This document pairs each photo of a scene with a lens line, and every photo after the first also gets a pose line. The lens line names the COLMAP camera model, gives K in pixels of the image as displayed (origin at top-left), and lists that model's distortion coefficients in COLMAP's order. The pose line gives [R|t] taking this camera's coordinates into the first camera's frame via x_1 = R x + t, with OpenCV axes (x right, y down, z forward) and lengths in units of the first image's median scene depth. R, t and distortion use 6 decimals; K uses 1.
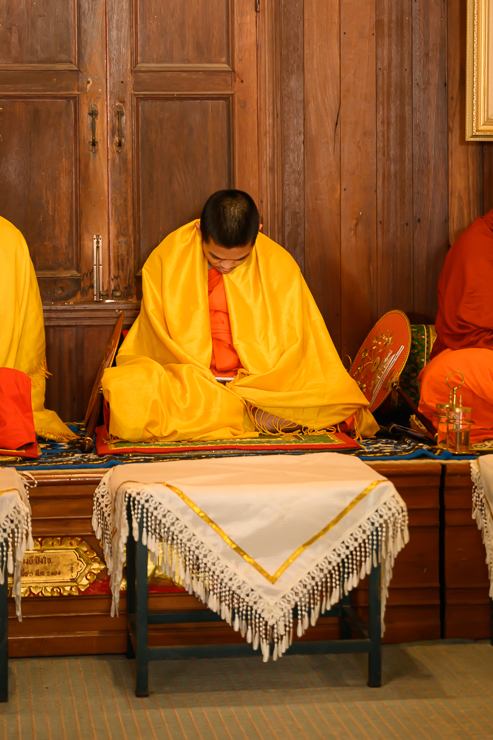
lens RADIAL K [[1958.1, 0, 247.3], [0, 1958.1, 367.9], [0, 0, 1]] dist [-0.165776, 0.000000]
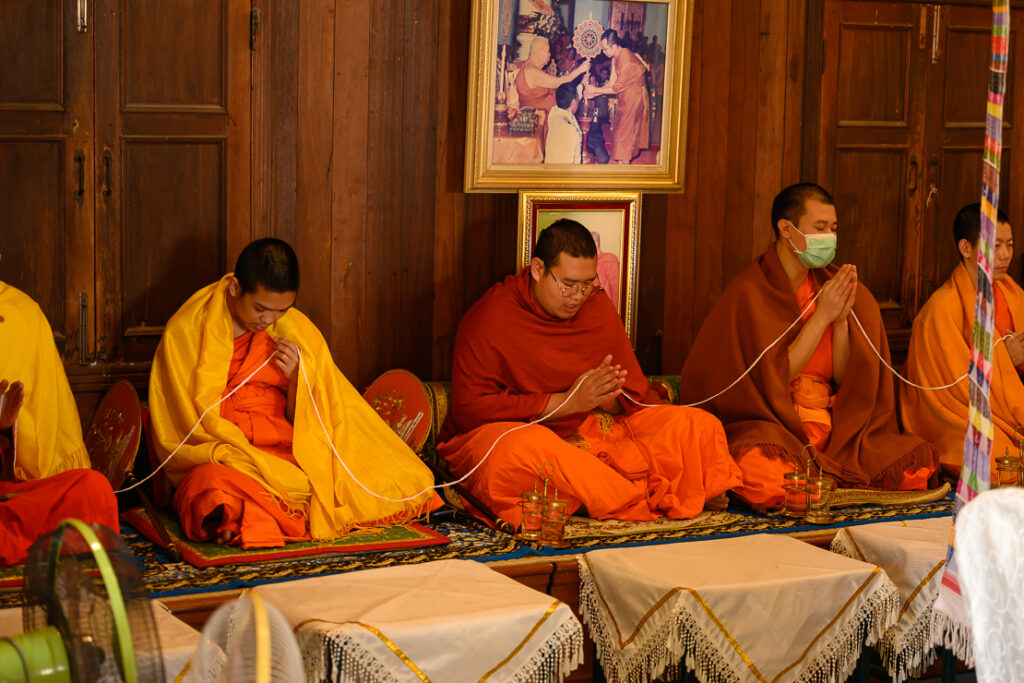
lens RADIAL K [[2177.2, 0, 510.8], [0, 2177.2, 345.8], [0, 0, 1]] dist [0.035805, 0.000000]
pose [[0.921518, -0.021255, 0.387754, -0.287855], [-0.003582, 0.997993, 0.063218, -0.108451], [-0.388319, -0.059645, 0.919593, -0.010992]]
